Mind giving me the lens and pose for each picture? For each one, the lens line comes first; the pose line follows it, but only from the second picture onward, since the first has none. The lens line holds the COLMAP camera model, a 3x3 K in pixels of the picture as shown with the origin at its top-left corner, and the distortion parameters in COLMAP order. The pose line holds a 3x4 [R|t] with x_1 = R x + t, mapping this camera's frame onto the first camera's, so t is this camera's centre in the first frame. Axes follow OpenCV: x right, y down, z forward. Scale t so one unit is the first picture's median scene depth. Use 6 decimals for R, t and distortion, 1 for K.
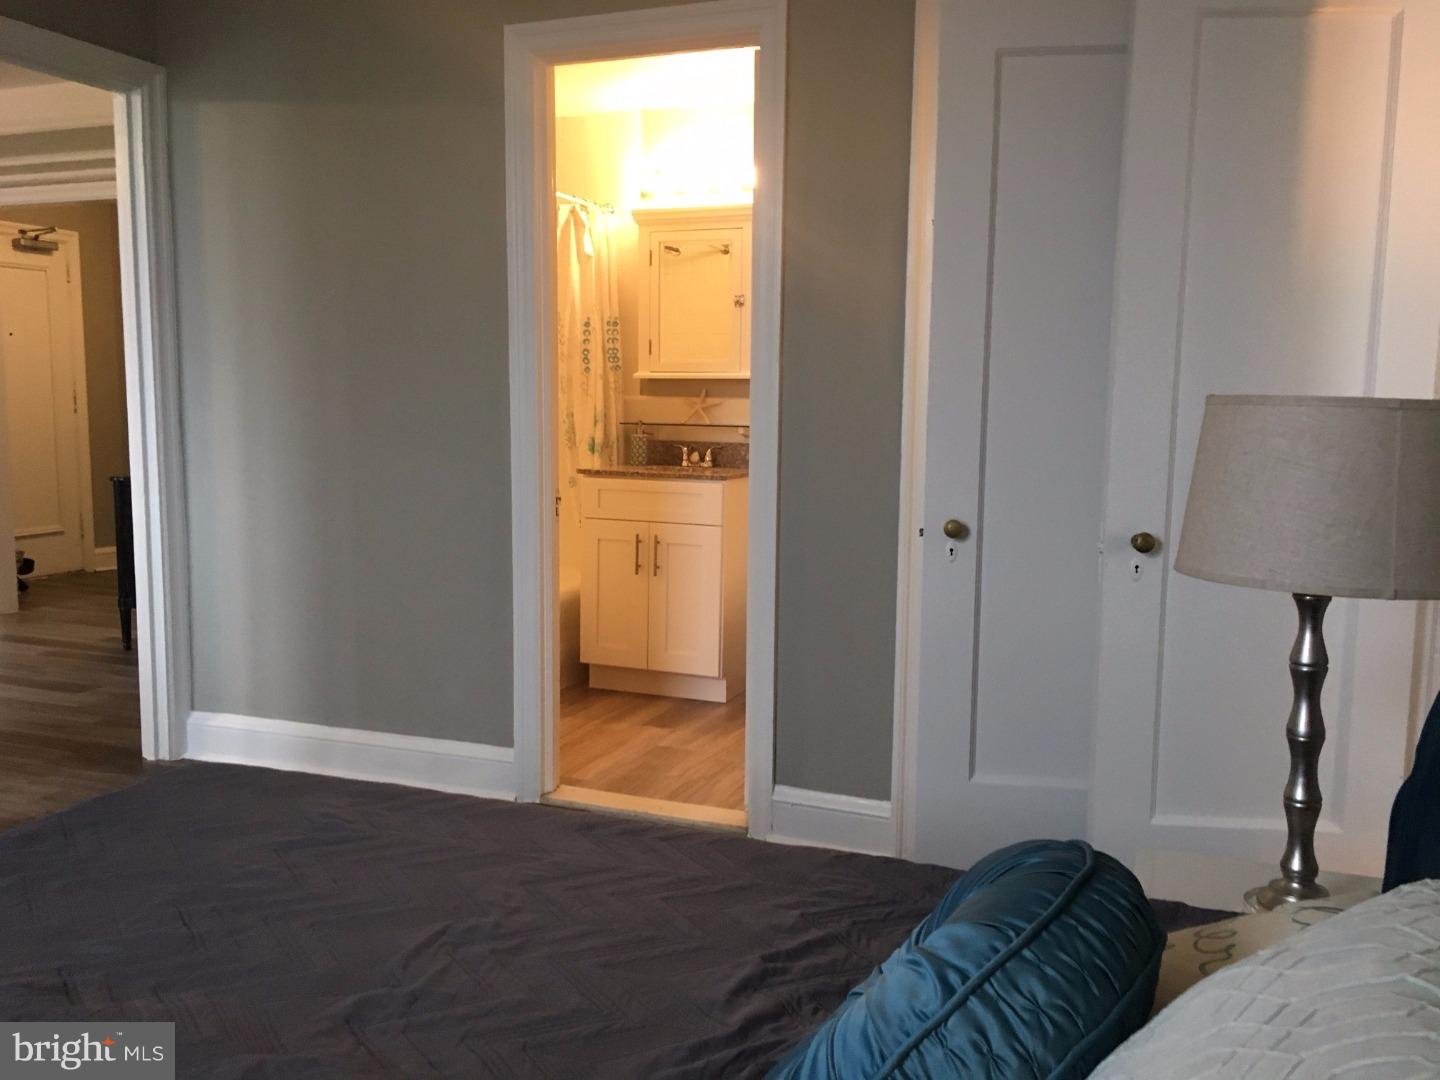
lens RADIAL K [[1236.6, 0, 720.0], [0, 1236.6, 540.0], [0, 0, 1]] dist [0.047086, 0.002223]
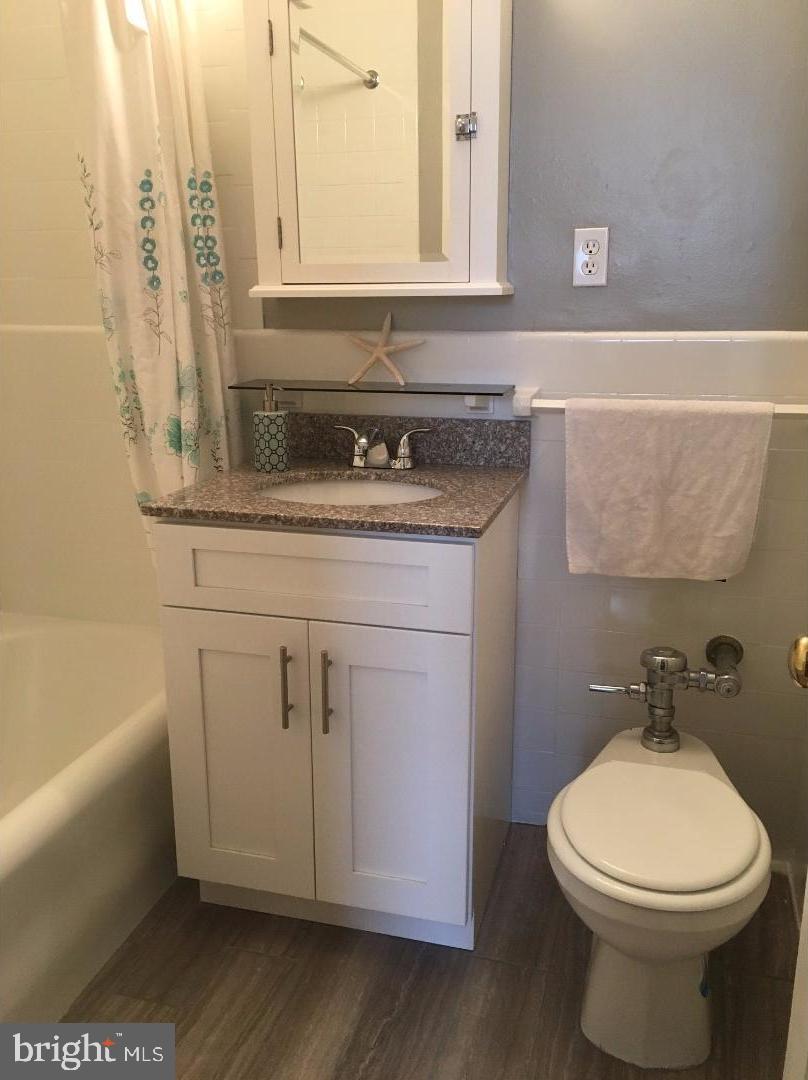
lens RADIAL K [[927.4, 0, 406.0], [0, 927.4, 531.8], [0, 0, 1]] dist [0.047086, 0.002223]
pose [[0.993771, -0.050145, 0.099520, -0.049448], [0.035039, 0.988349, 0.148116, -0.090577], [-0.105788, -0.143706, 0.983950, 0.606900]]
